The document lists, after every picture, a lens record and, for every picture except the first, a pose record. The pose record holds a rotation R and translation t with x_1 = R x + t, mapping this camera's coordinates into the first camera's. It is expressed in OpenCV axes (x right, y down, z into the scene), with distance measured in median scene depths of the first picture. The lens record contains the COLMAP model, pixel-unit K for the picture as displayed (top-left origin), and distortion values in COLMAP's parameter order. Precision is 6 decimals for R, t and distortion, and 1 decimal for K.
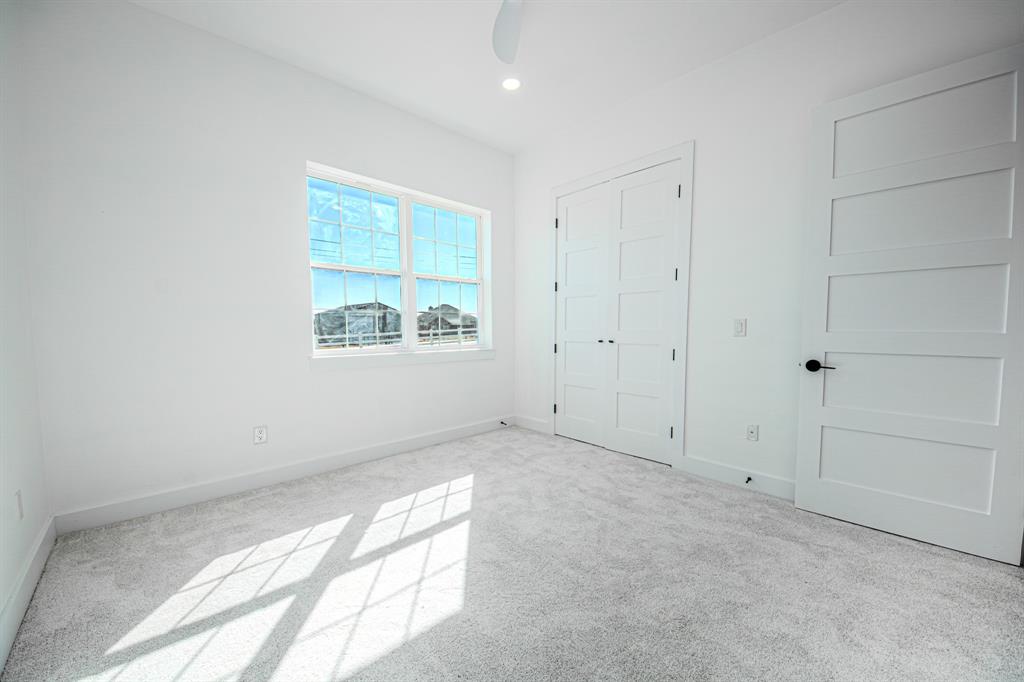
lens RADIAL K [[395.8, 0, 505.6], [0, 395.8, 353.7], [0, 0, 1]] dist [0.026609, -0.020672]
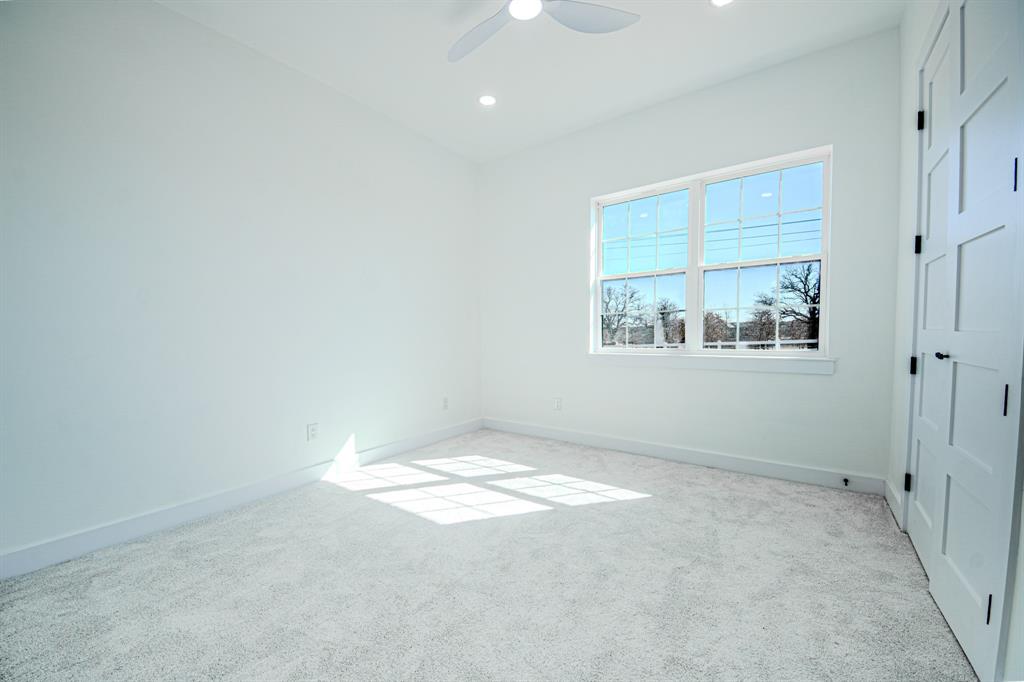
lens RADIAL K [[395.8, 0, 505.6], [0, 395.8, 353.7], [0, 0, 1]] dist [0.026609, -0.020672]
pose [[0.172322, 0.051387, -0.983699, 0.808587], [-0.058375, 0.997416, 0.041877, -0.029126], [0.983310, 0.050207, 0.174876, 0.590965]]
